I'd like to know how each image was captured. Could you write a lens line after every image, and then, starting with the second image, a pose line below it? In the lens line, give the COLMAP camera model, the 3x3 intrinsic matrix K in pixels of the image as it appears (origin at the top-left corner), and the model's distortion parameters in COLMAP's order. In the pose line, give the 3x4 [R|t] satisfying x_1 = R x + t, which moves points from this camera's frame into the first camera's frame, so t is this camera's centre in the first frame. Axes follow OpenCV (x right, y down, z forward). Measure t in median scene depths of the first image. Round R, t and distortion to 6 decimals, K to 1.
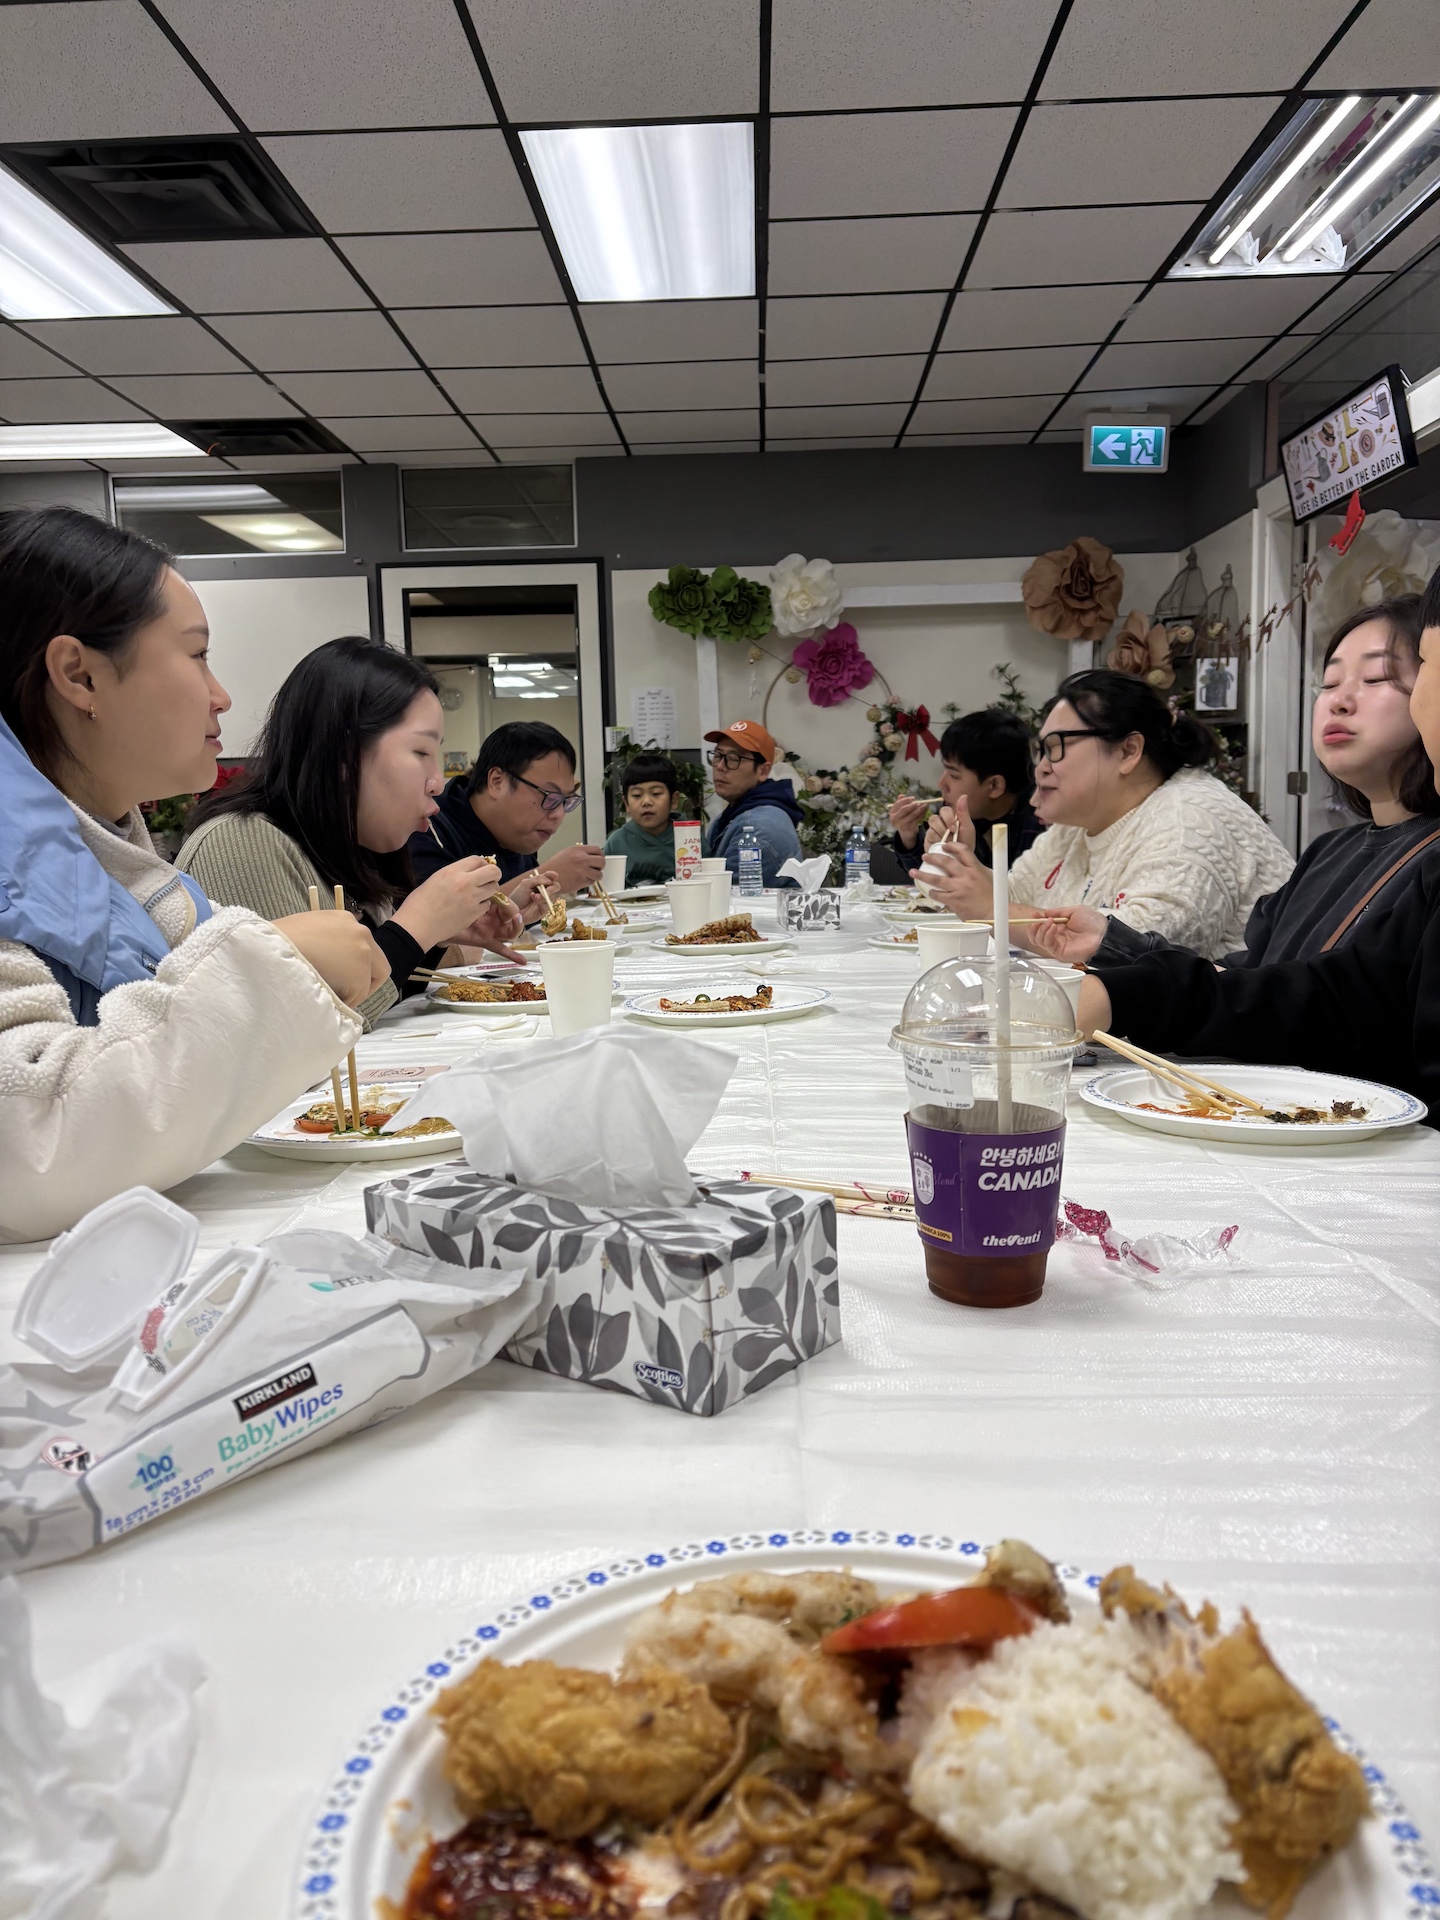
lens RADIAL K [[1463.7, 0, 723.2], [0, 1463.7, 958.4], [0, 0, 1]] dist [0.032827, -0.007439]
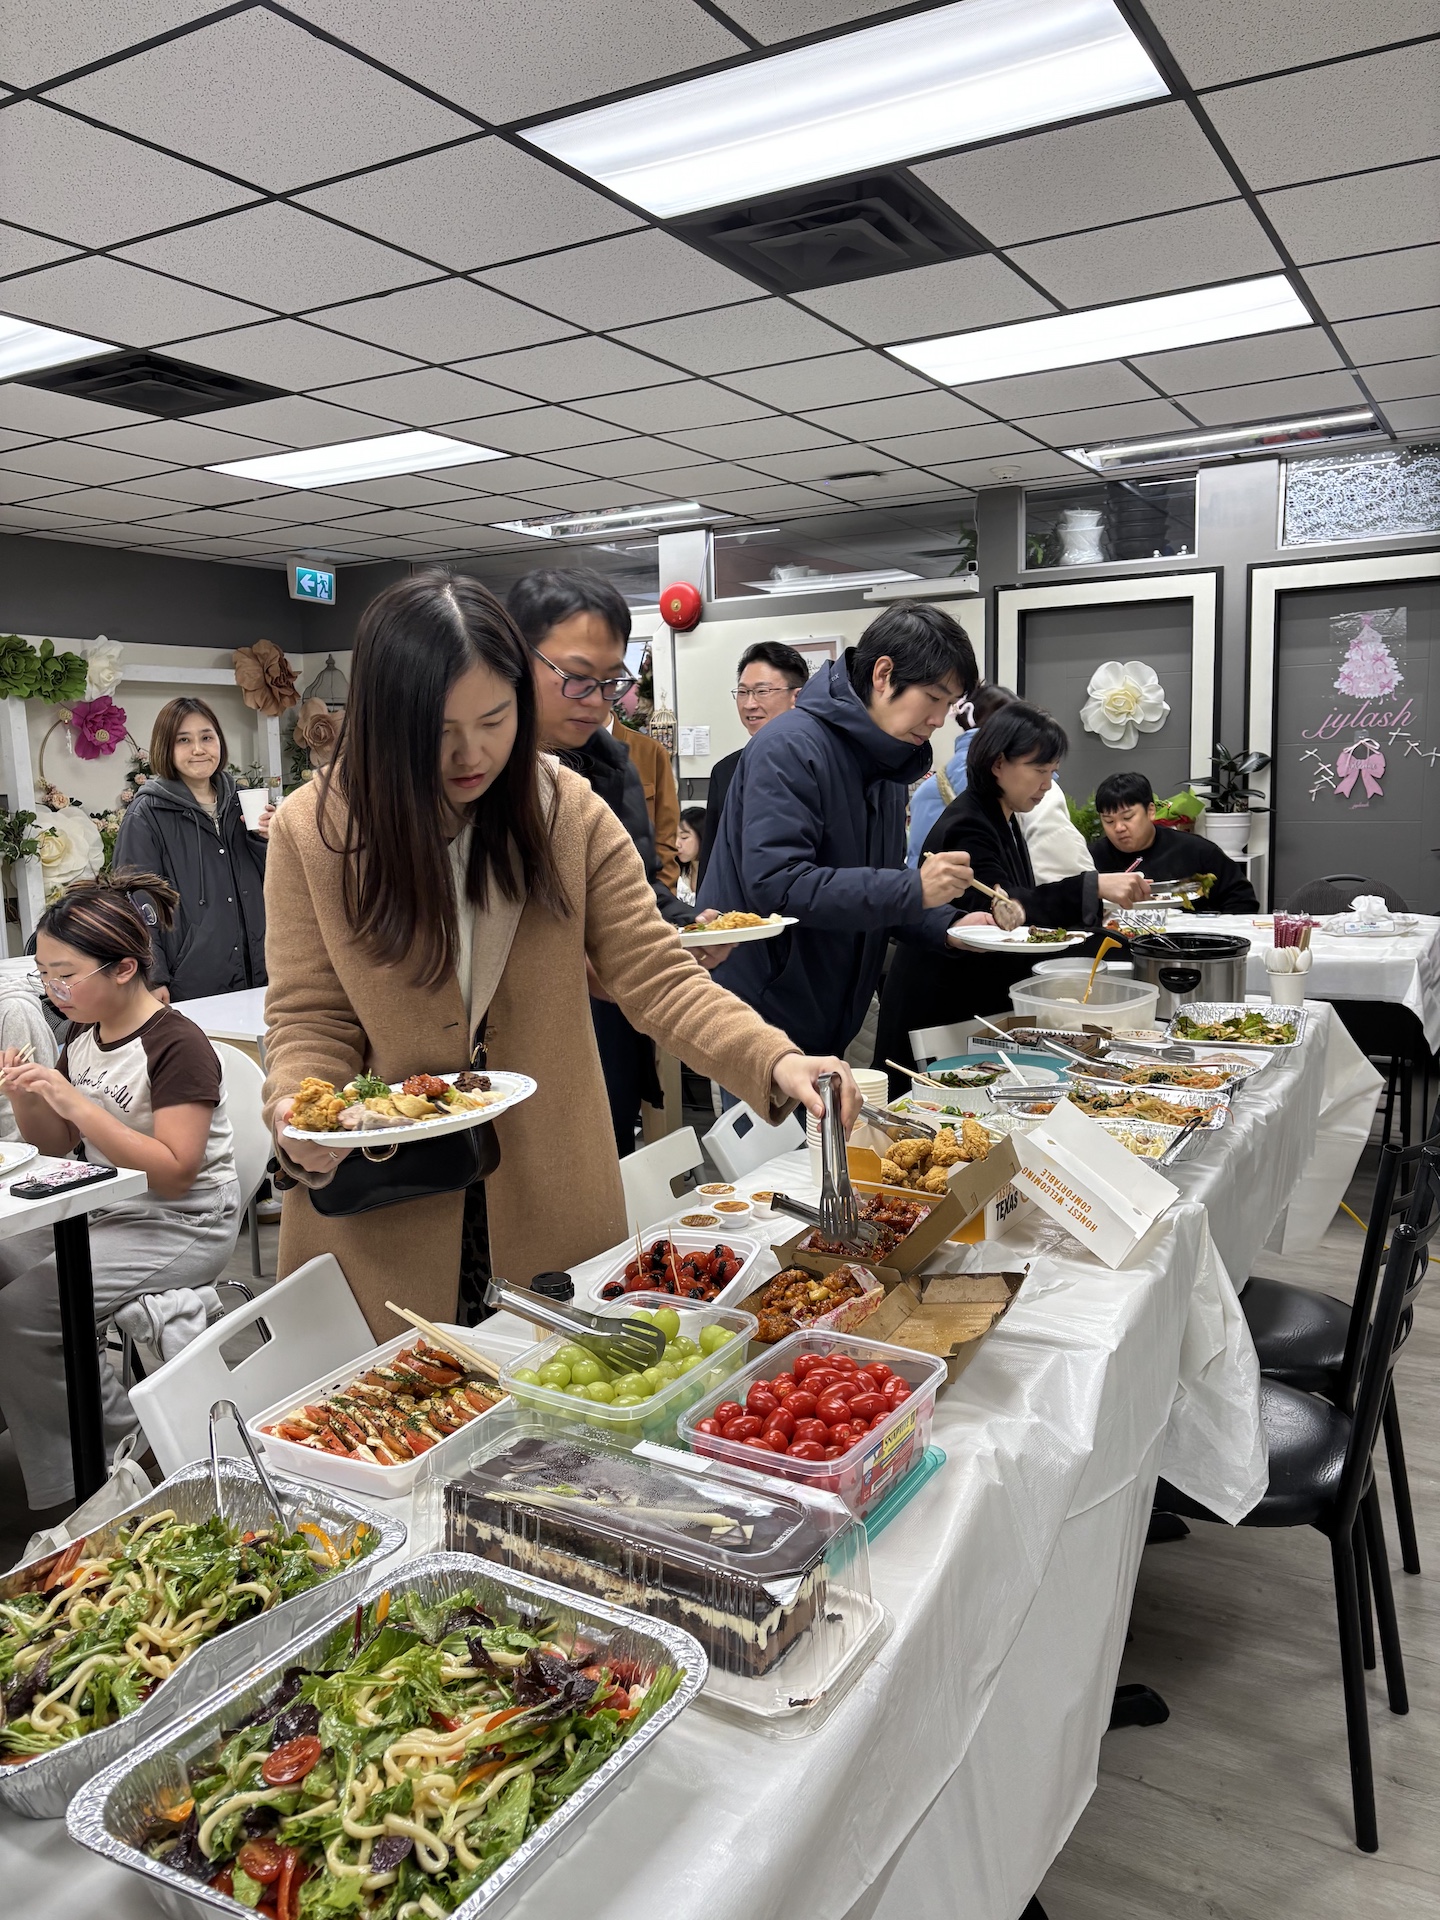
lens RADIAL K [[1463.7, 0, 718.7], [0, 1463.7, 959.3], [0, 0, 1]] dist [0.032827, -0.007439]
pose [[0.480593, -0.104376, 0.870710, -0.780879], [0.109642, 0.992252, 0.058429, -0.028936], [-0.870063, 0.067386, 0.488313, -0.003900]]
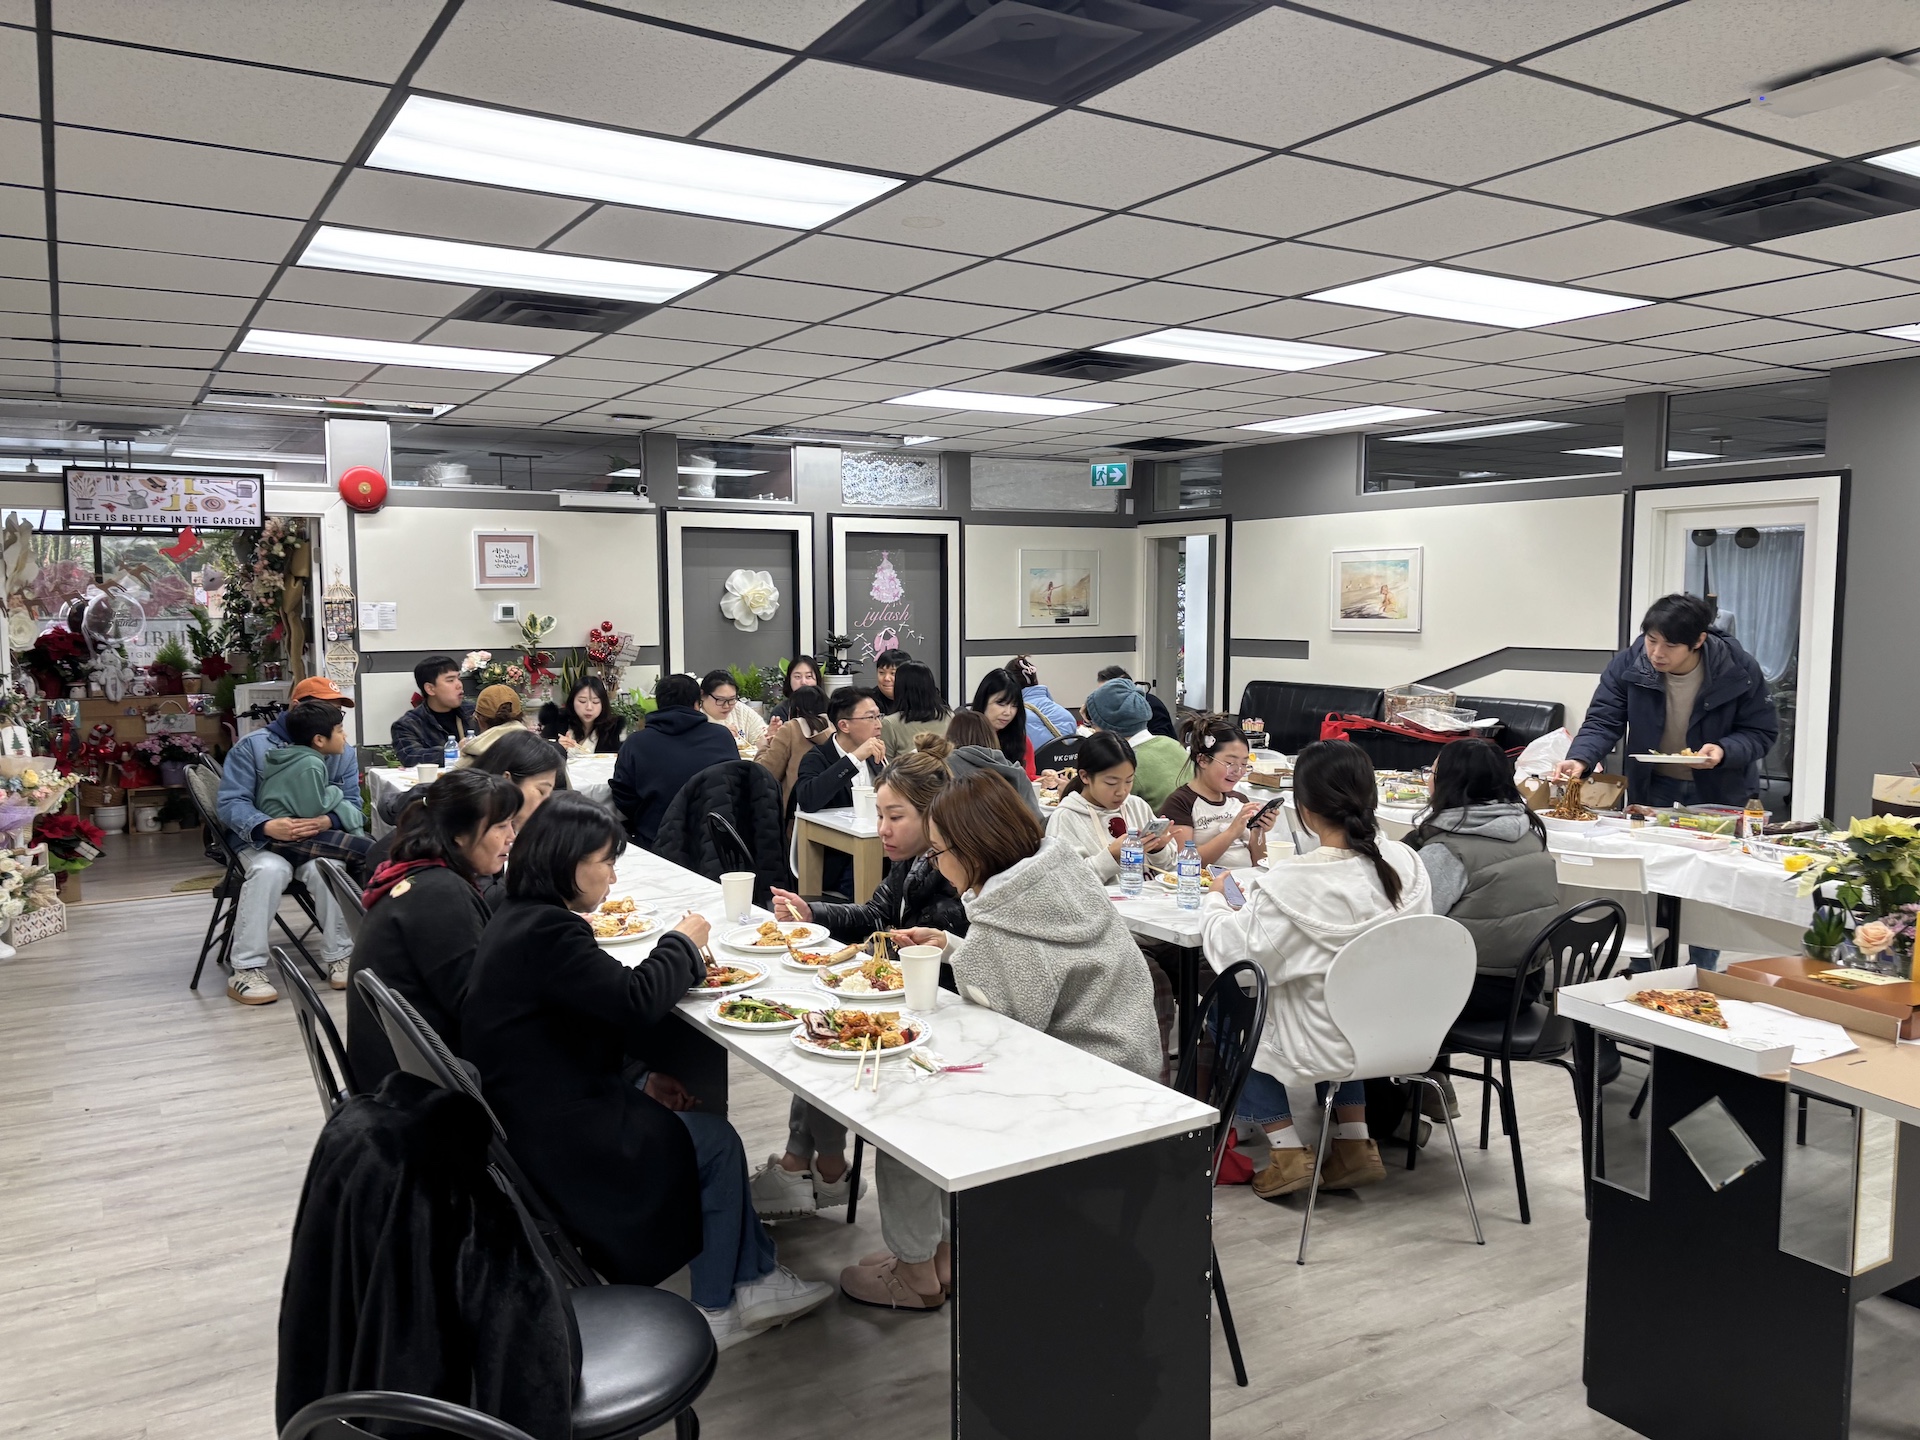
lens RADIAL K [[1463.7, 0, 969.5], [0, 1463.7, 759.3], [0, 0, 1]] dist [0.032827, -0.007439]
pose [[-0.538905, -0.057524, 0.840400, -1.091605], [0.110894, 0.984138, 0.138472, -0.141072], [-0.835035, 0.167819, -0.523978, 0.884069]]
